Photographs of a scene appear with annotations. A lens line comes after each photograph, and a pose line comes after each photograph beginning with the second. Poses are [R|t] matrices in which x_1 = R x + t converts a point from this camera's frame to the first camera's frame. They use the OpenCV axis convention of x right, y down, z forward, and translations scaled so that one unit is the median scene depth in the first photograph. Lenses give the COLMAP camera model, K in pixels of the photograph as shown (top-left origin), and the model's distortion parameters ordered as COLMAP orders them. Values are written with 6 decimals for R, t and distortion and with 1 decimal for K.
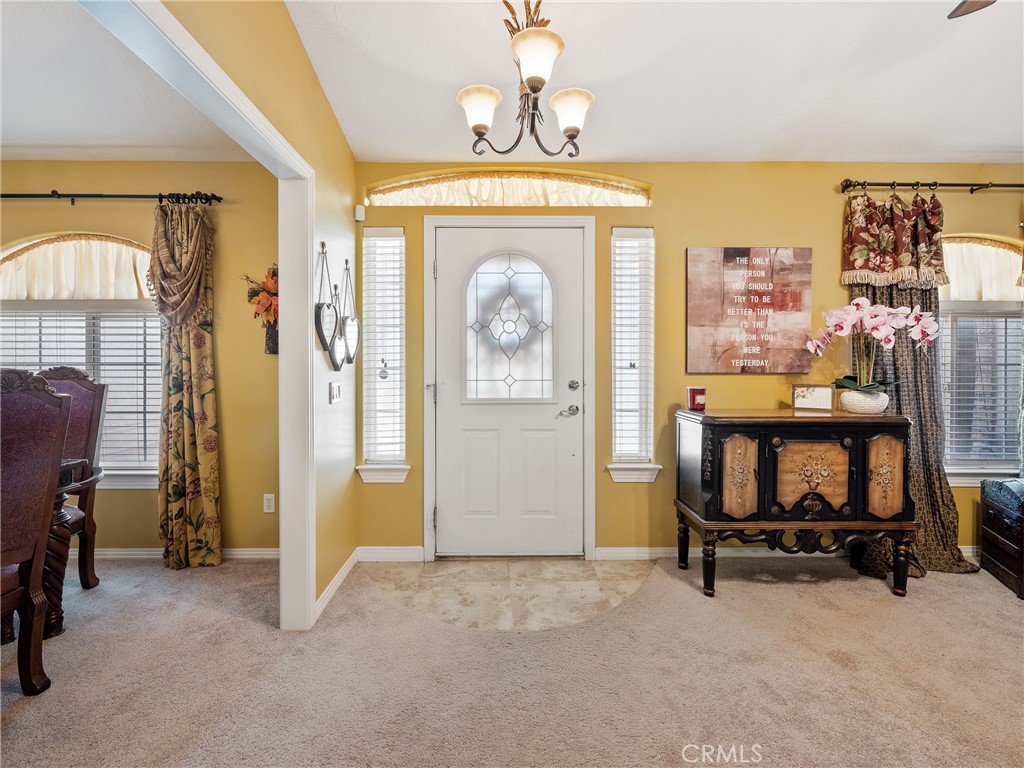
lens RADIAL K [[475.7, 0, 497.1], [0, 475.7, 366.2], [0, 0, 1]] dist [0.001380, -0.000675]
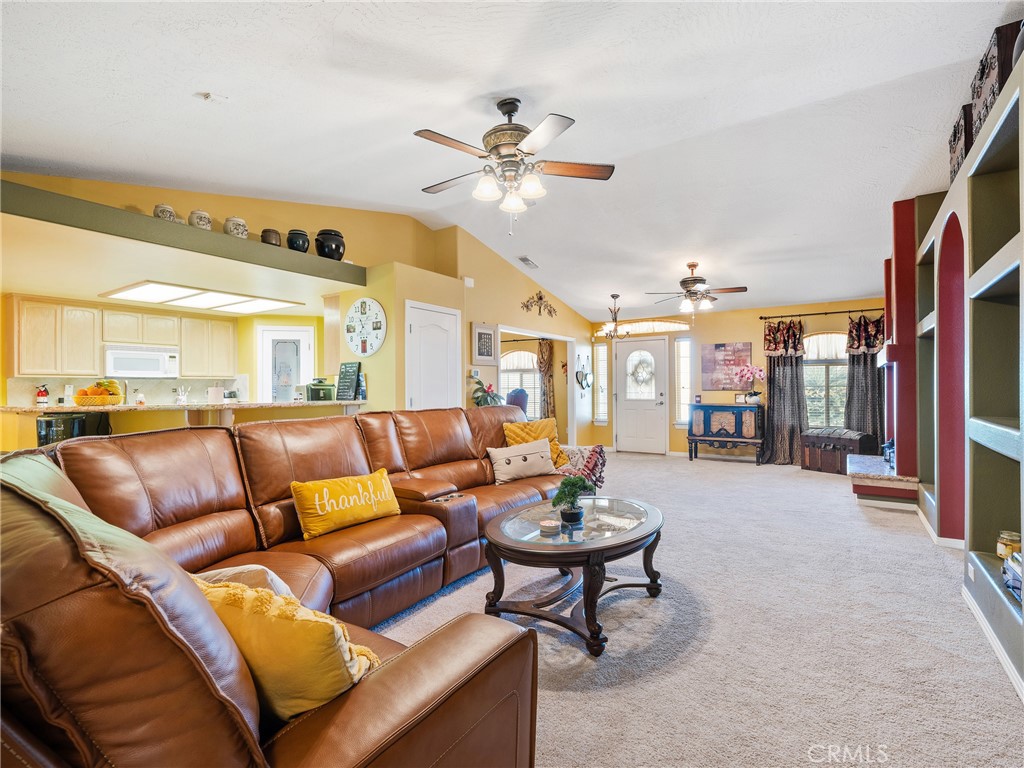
lens RADIAL K [[475.7, 0, 507.8], [0, 475.7, 386.7], [0, 0, 1]] dist [0.001380, -0.000675]
pose [[0.814250, -0.006569, -0.580477, 1.111899], [0.004848, 0.999978, -0.004516, 0.002613], [0.580494, 0.000863, 0.814264, -1.949038]]
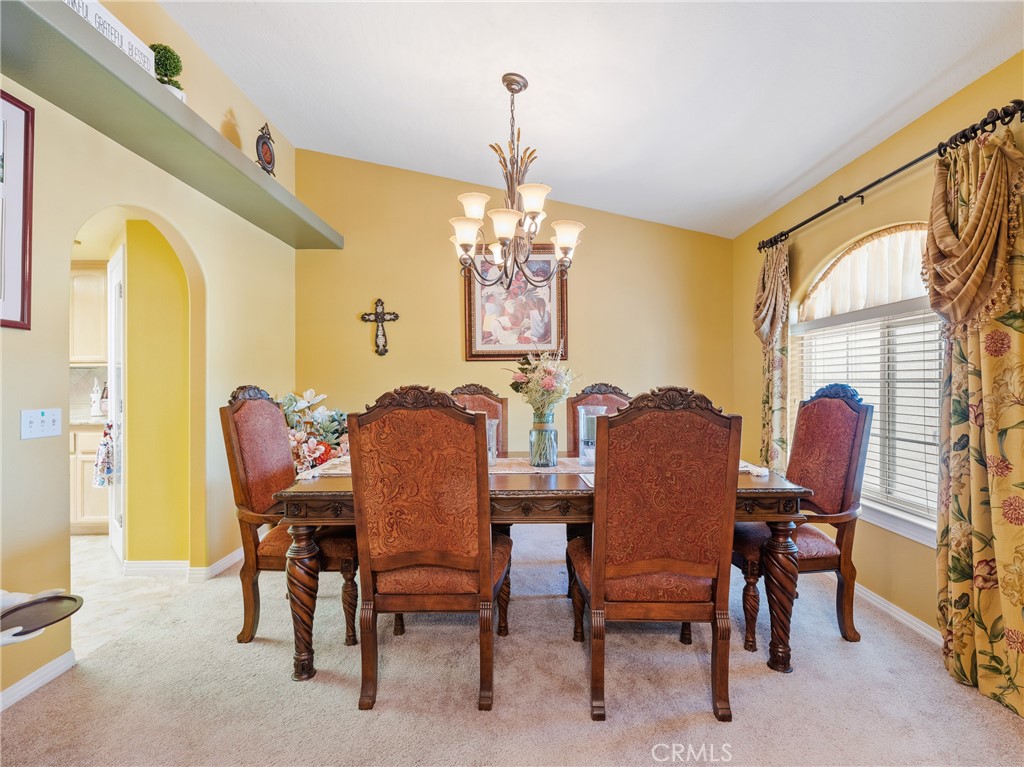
lens RADIAL K [[475.7, 0, 532.7], [0, 475.7, 381.1], [0, 0, 1]] dist [0.001380, -0.000675]
pose [[0.010576, -0.000174, -0.999944, 0.003428], [-0.000070, 1.000000, -0.000175, -0.003625], [0.999944, 0.000072, 0.010576, 0.377858]]
